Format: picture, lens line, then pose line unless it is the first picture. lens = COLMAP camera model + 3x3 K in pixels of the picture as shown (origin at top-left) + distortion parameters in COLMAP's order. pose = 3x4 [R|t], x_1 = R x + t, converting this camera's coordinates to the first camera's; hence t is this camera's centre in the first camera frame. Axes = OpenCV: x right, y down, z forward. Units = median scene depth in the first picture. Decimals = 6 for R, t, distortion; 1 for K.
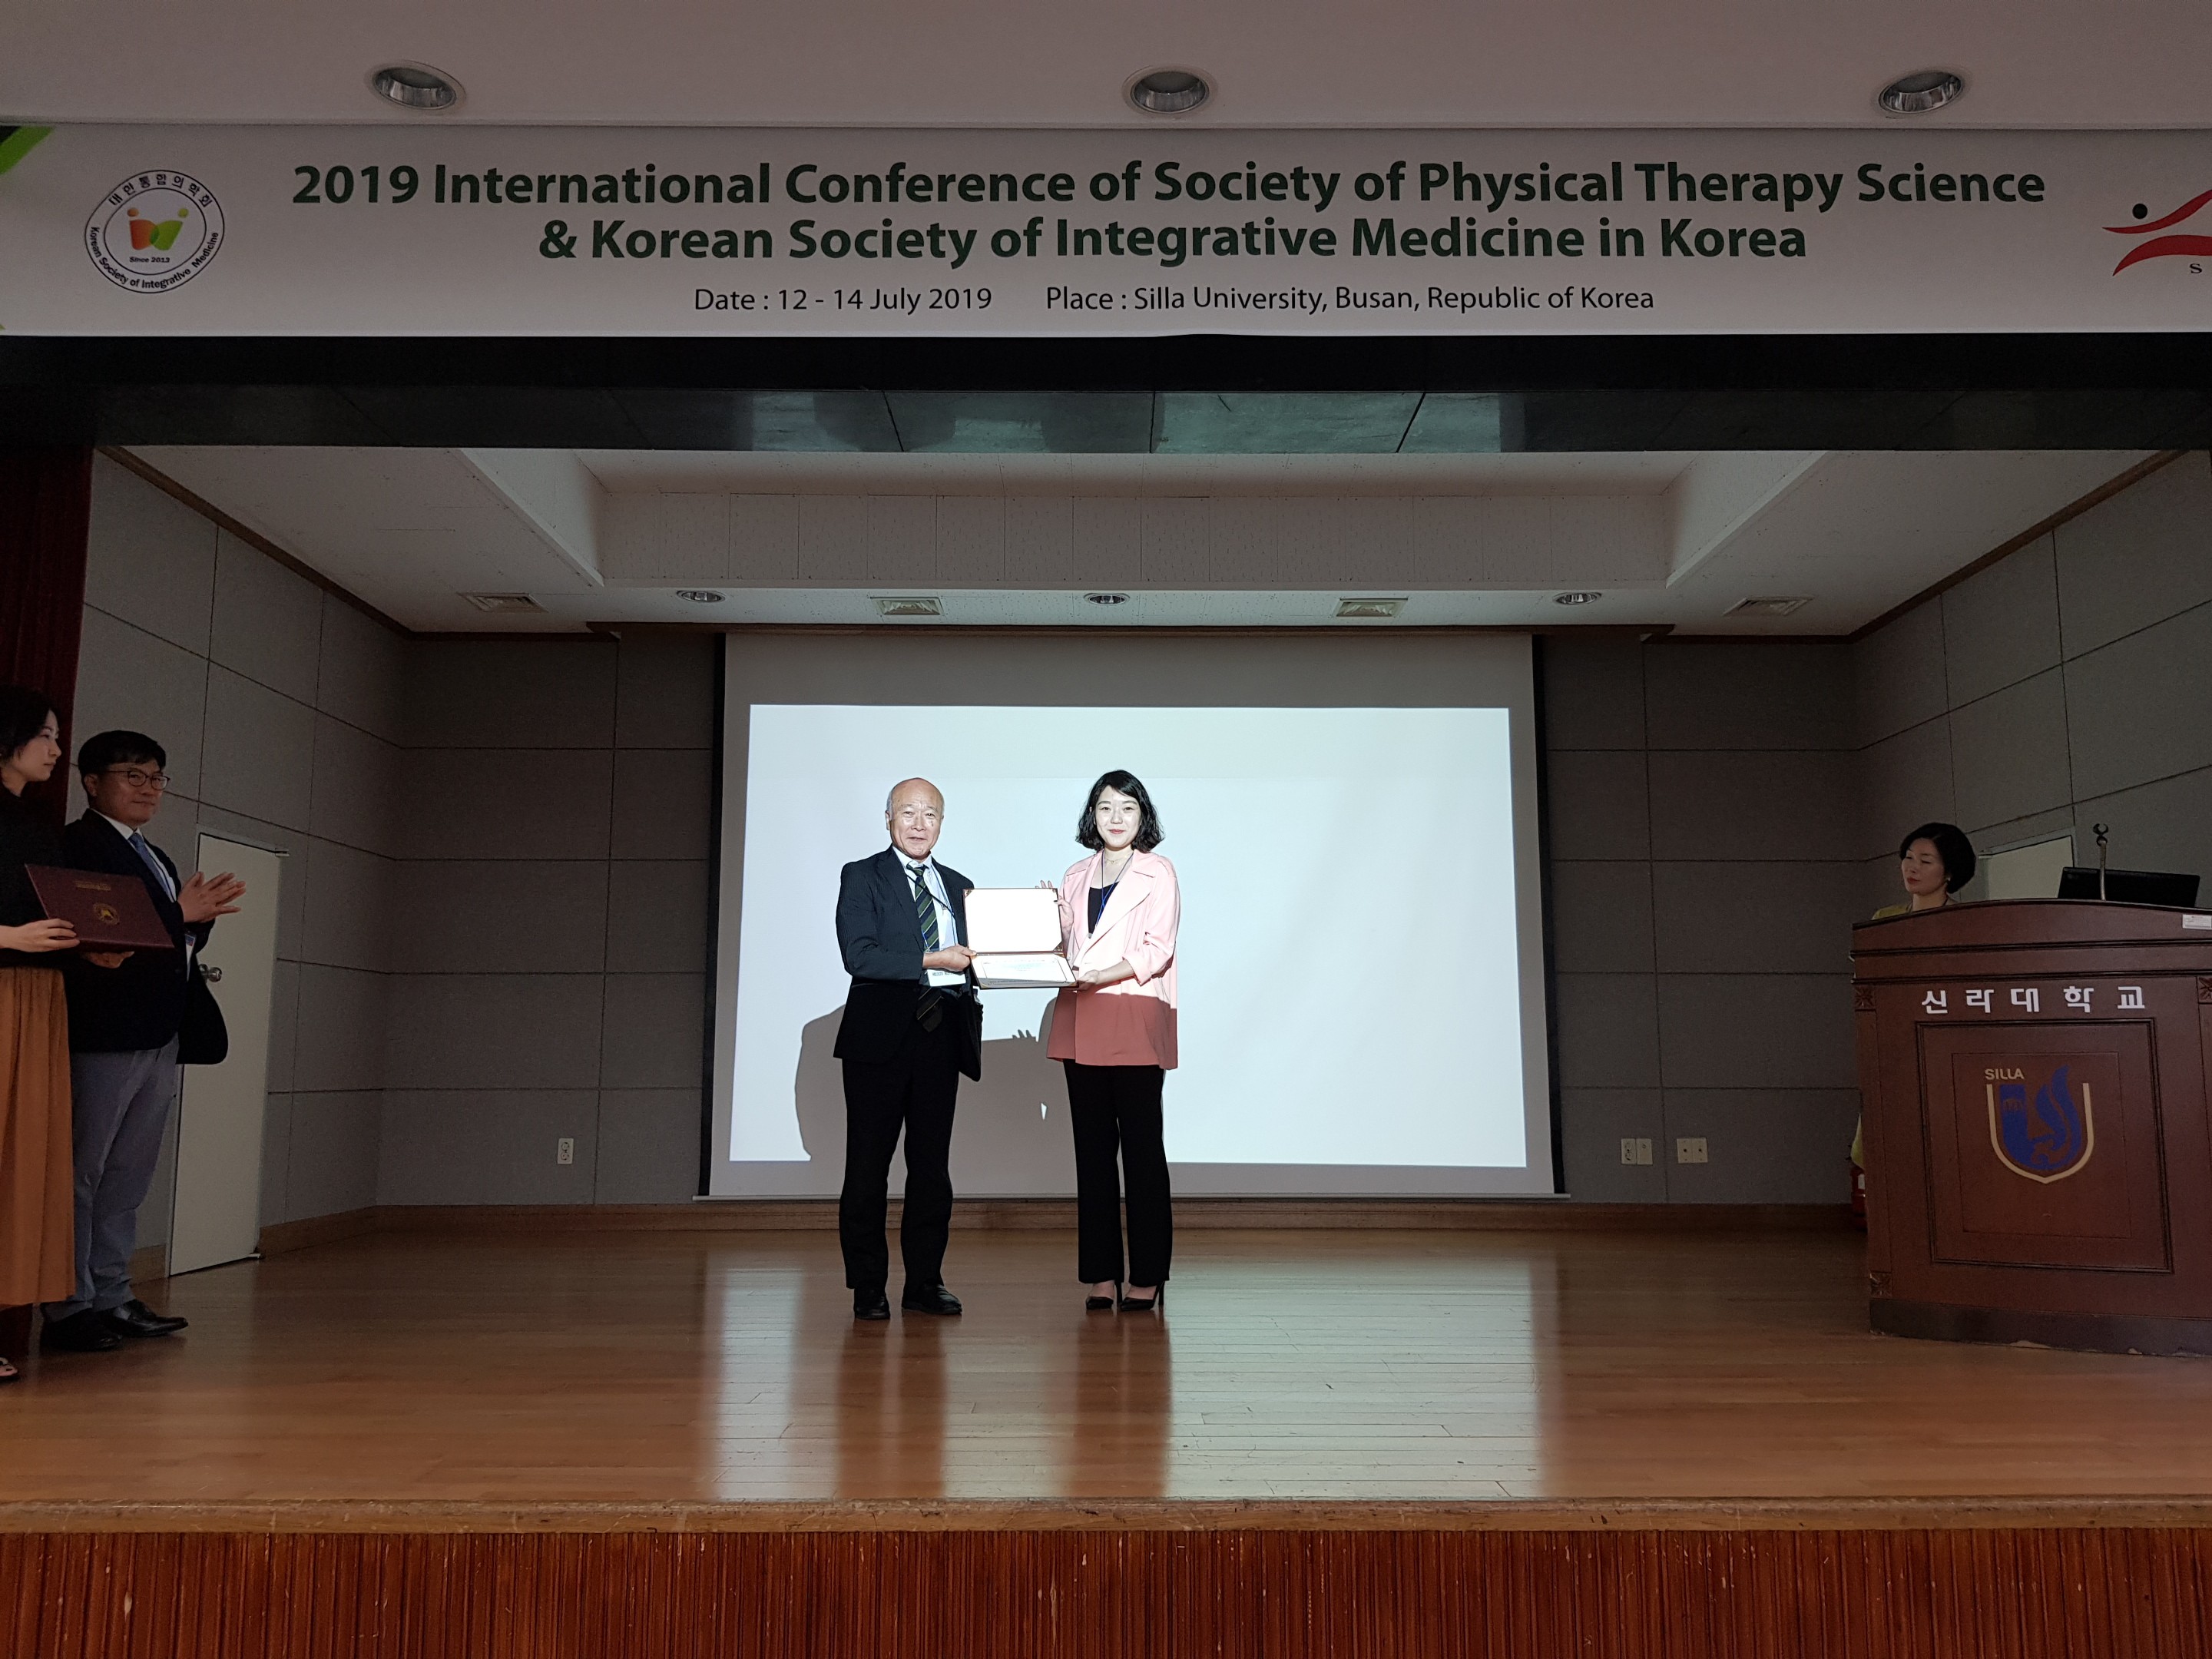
lens RADIAL K [[1770.6, 0, 1123.9], [0, 1770.6, 849.0], [0, 0, 1]] dist [0.012637, -0.053036]
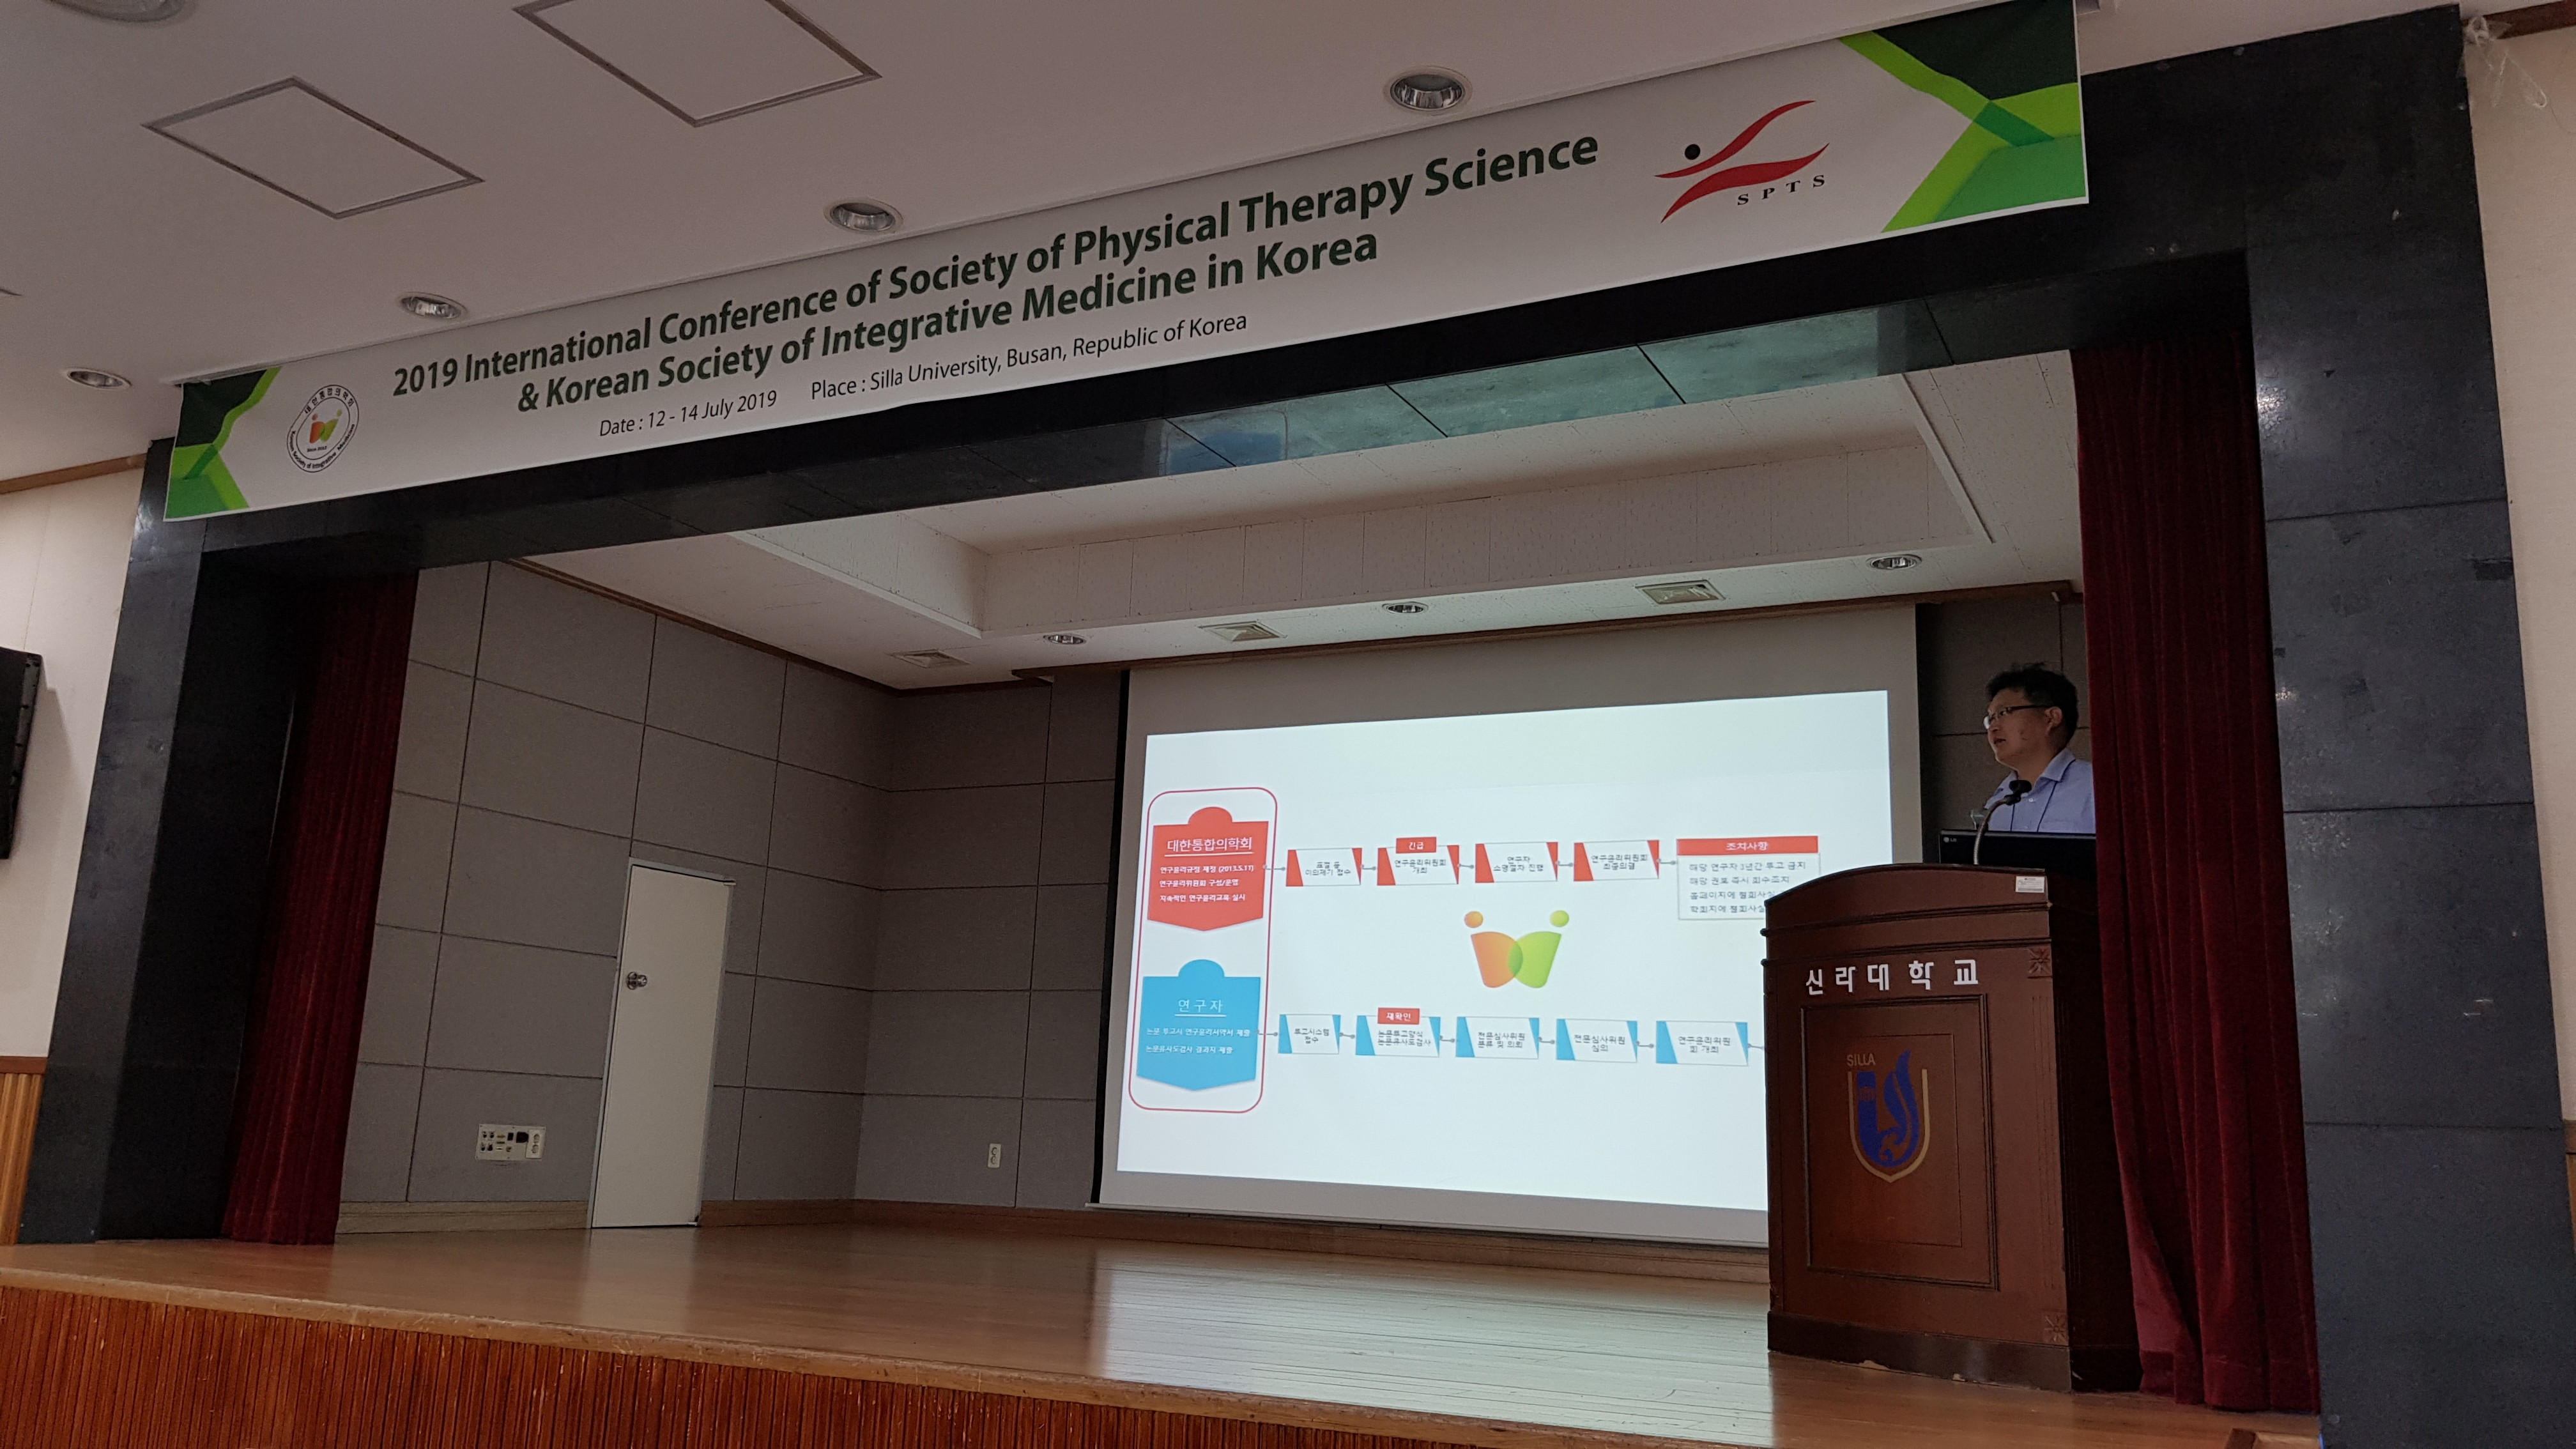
lens RADIAL K [[2058.8, 0, 1279.8], [0, 2058.8, 718.4], [0, 0, 1]] dist [0.021405, -0.064733]
pose [[0.886736, -0.060484, -0.458302, 0.884137], [0.017986, 0.995167, -0.096535, 0.060279], [0.461926, 0.077358, 0.883539, -0.102246]]
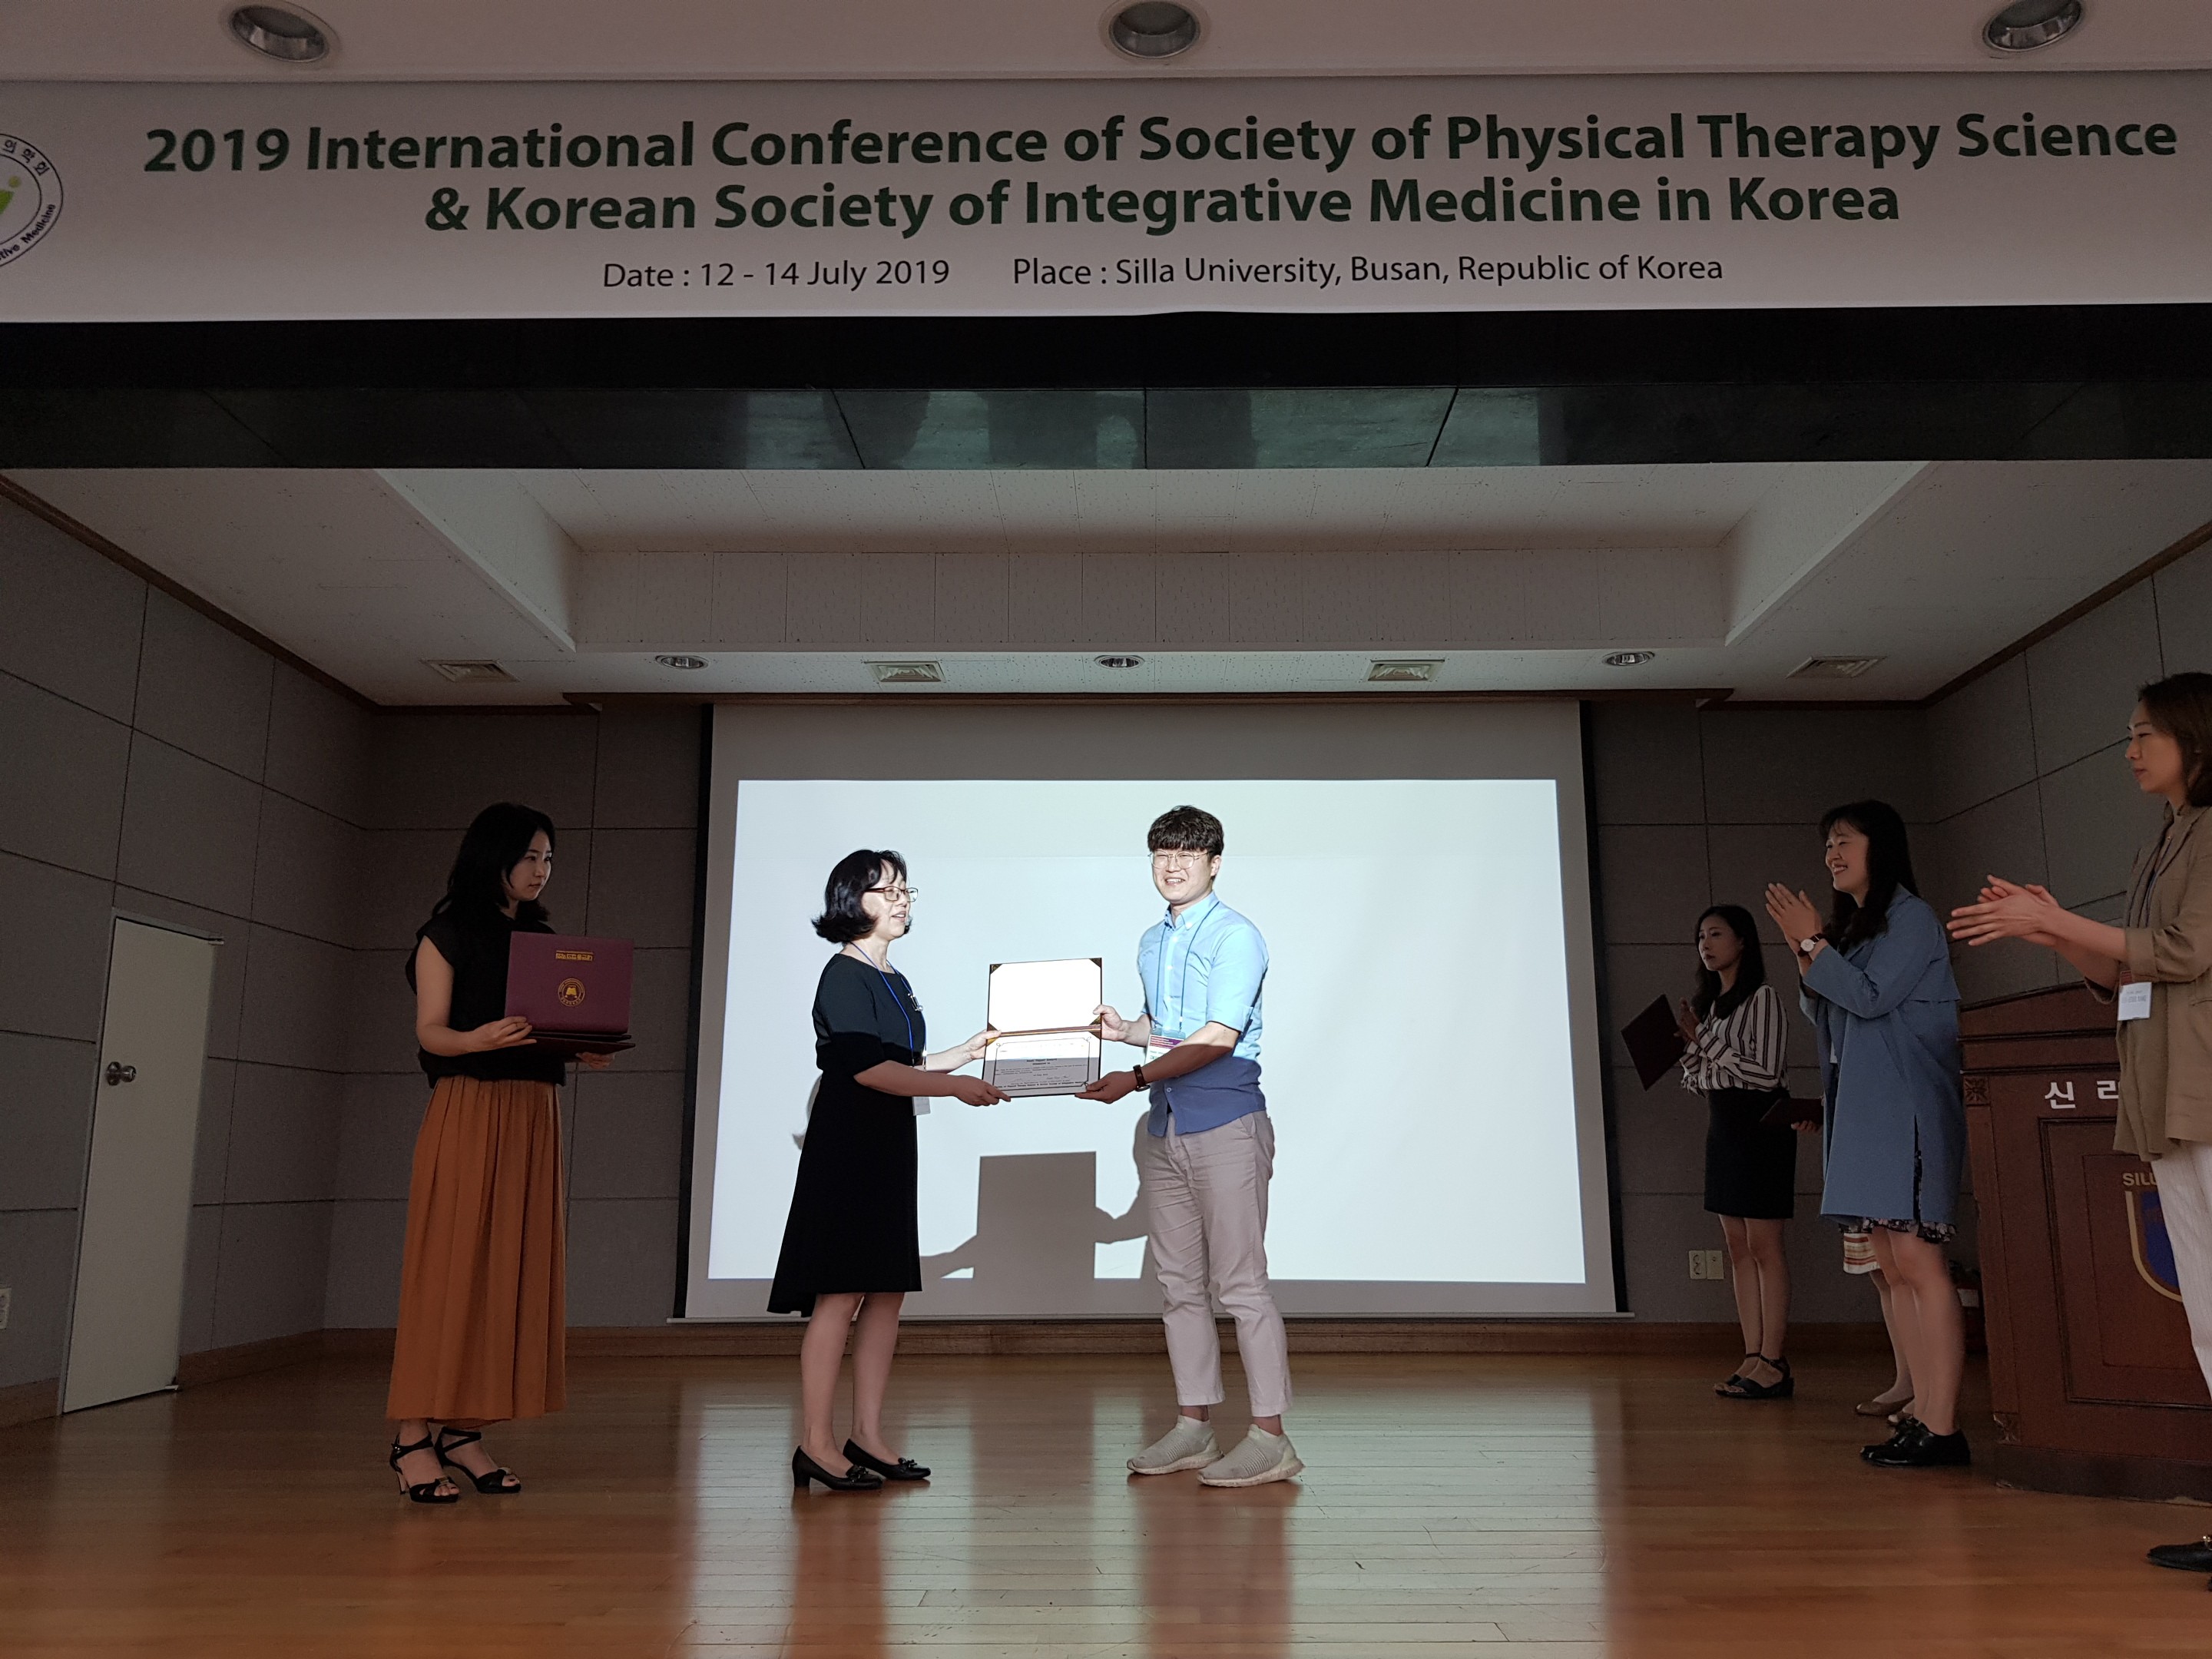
lens RADIAL K [[1770.6, 0, 1155.5], [0, 1770.6, 840.1], [0, 0, 1]] dist [0.012637, -0.053036]
pose [[0.999967, -0.004820, -0.006600, 0.029045], [0.004404, 0.998090, -0.061617, 0.016642], [0.006885, 0.061586, 0.998078, 0.160956]]
